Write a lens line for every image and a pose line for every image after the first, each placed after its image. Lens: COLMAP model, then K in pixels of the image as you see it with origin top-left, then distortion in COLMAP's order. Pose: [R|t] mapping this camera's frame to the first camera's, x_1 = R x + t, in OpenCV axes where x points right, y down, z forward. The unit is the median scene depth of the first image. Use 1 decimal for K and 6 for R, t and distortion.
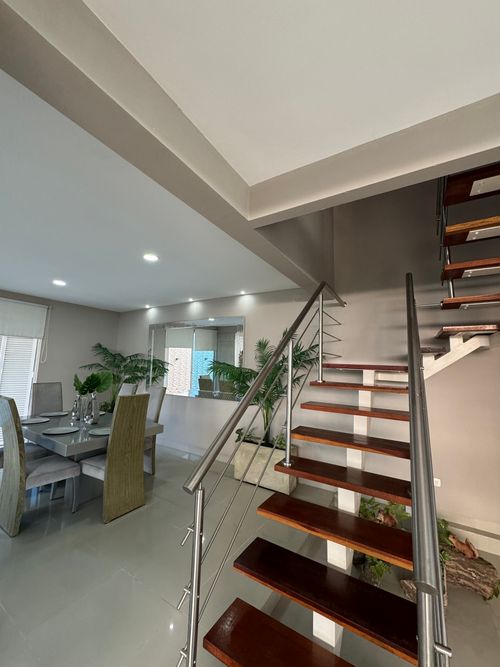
lens RADIAL K [[267.7, 0, 250.0], [0, 267.7, 333.5], [0, 0, 1]] dist [-0.001372, -0.000240]
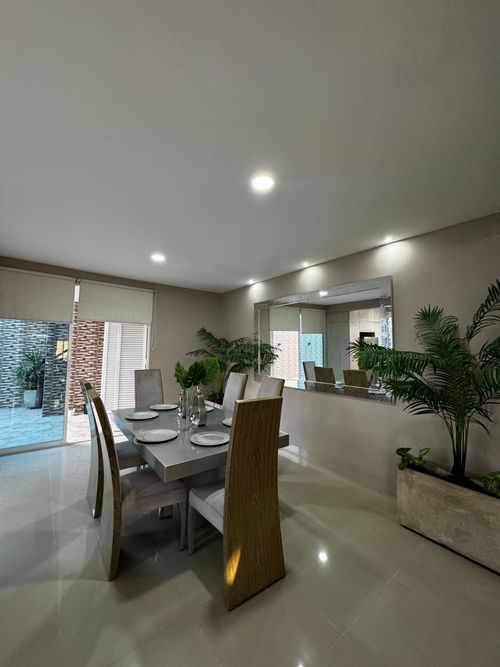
lens RADIAL K [[267.7, 0, 250.0], [0, 267.7, 333.5], [0, 0, 1]] dist [-0.001372, -0.000240]
pose [[0.938840, -0.034270, -0.342645, -0.103354], [0.052187, 0.997702, 0.043205, 0.026024], [0.340377, -0.058444, 0.938471, 0.198353]]
